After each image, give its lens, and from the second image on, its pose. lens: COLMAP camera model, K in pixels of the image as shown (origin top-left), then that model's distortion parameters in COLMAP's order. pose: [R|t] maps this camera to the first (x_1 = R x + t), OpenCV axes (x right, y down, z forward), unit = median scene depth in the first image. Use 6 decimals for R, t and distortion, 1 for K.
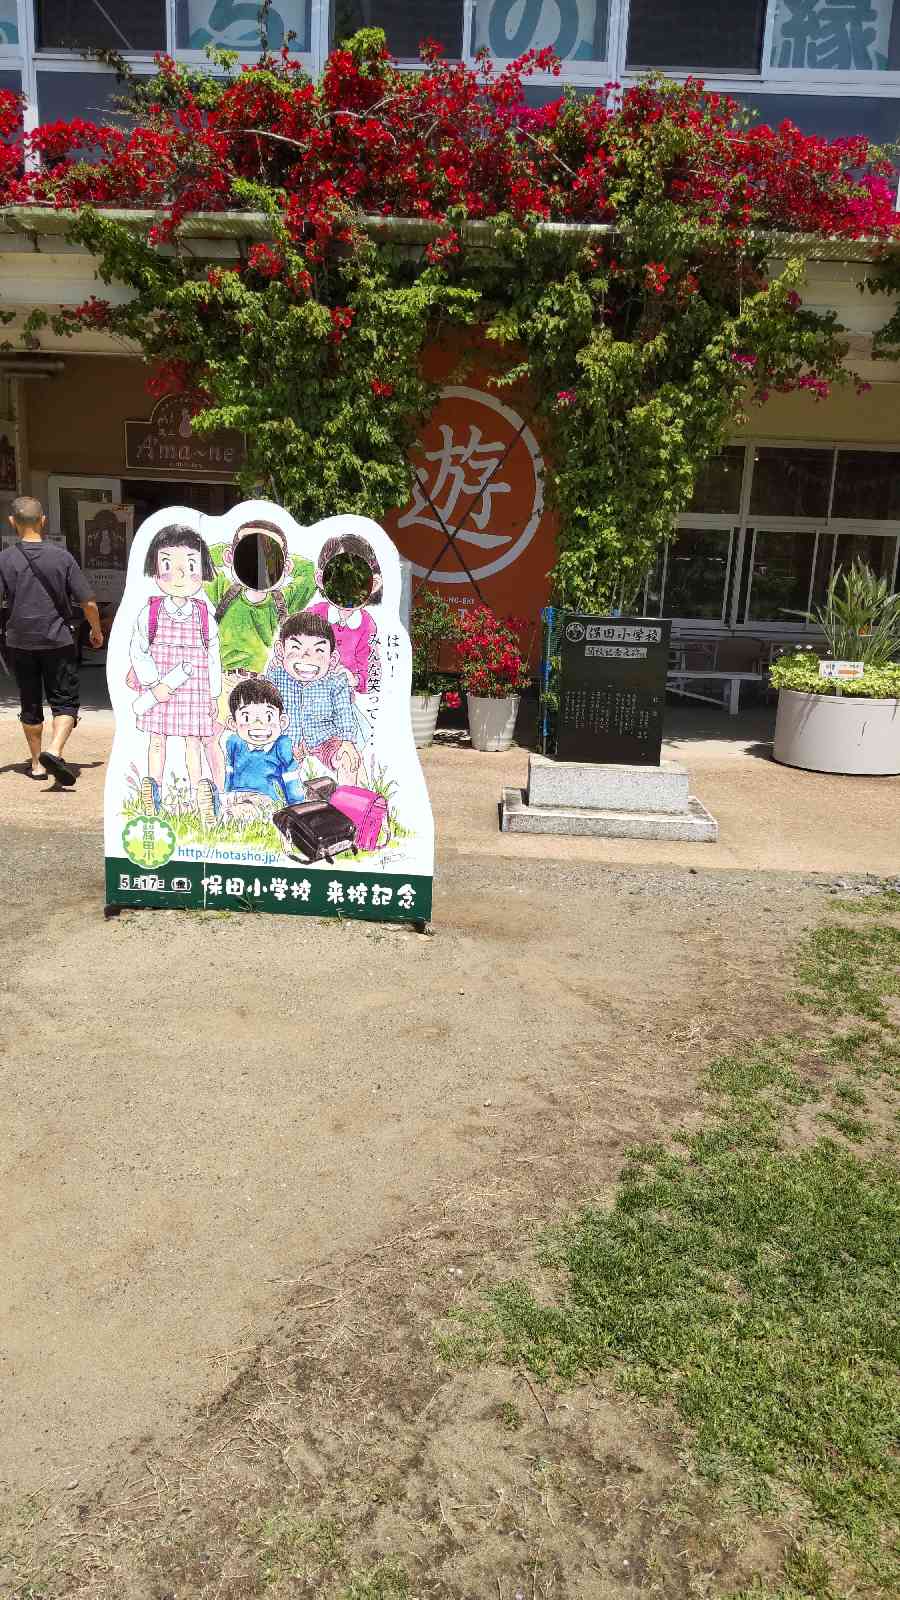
lens RADIAL K [[1057.0, 0, 450.0], [0, 1057.0, 800.0], [0, 0, 1]] dist [0.078682, -0.000843]
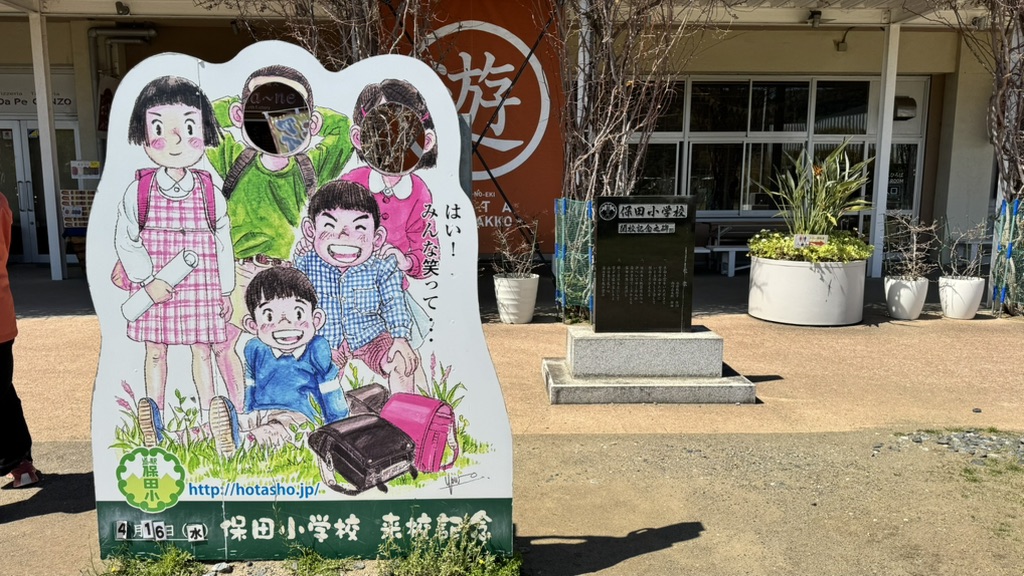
lens RADIAL K [[735.6, 0, 516.6], [0, 735.6, 281.4], [0, 0, 1]] dist [0.094577, -0.167836]
pose [[0.995674, -0.050337, 0.078101, -0.049361], [0.057318, 0.994302, -0.089884, -0.042272], [-0.073131, 0.093972, 0.992885, 0.425291]]
